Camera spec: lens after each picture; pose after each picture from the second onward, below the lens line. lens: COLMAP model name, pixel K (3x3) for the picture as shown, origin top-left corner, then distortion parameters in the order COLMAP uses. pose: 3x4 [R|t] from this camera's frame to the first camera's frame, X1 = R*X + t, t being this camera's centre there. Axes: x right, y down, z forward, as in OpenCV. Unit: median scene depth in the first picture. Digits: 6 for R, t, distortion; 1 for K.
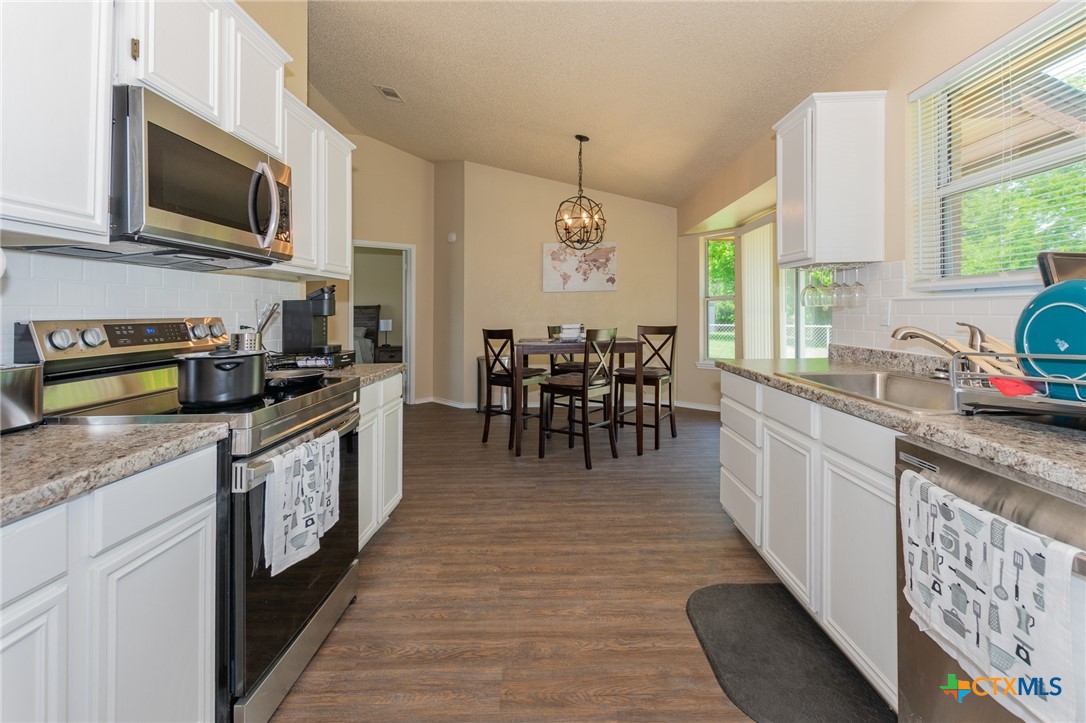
lens RADIAL K [[496.8, 0, 537.3], [0, 496.8, 360.1], [0, 0, 1]] dist [-0.001427, -0.000160]
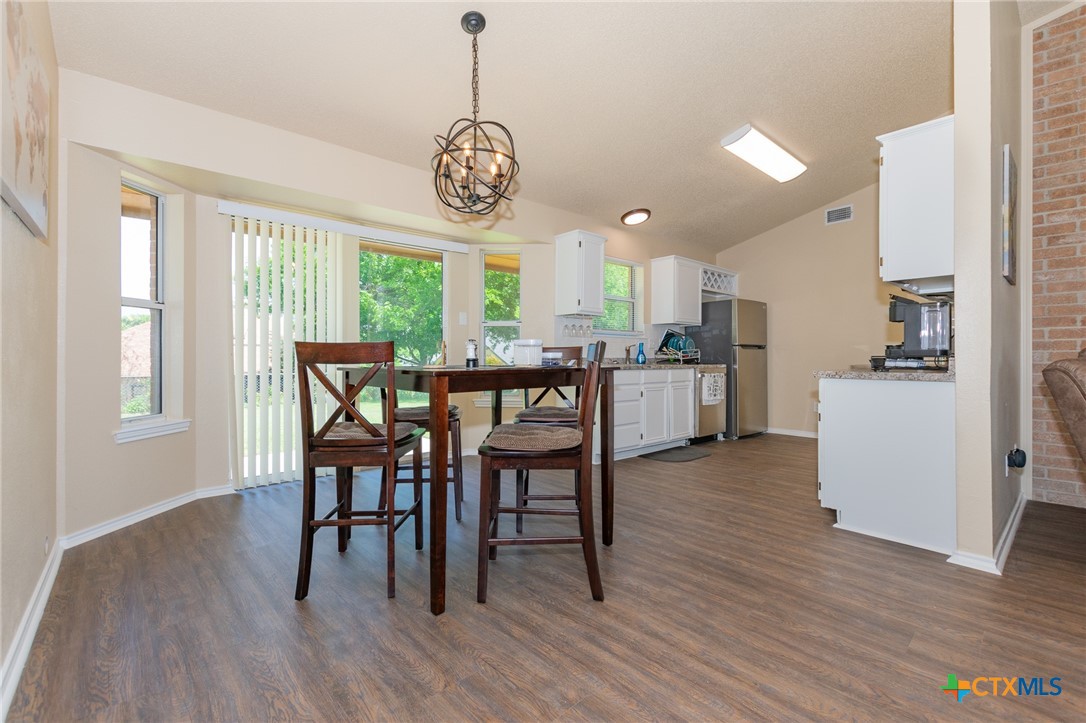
lens RADIAL K [[472.1, 0, 543.0], [0, 472.1, 361.5], [0, 0, 1]] dist [-0.000710, -0.000099]
pose [[-0.685213, 0.015991, 0.728167, -0.571151], [0.088565, 0.994169, 0.061508, -0.113027], [-0.722938, 0.106637, -0.682634, 1.948091]]
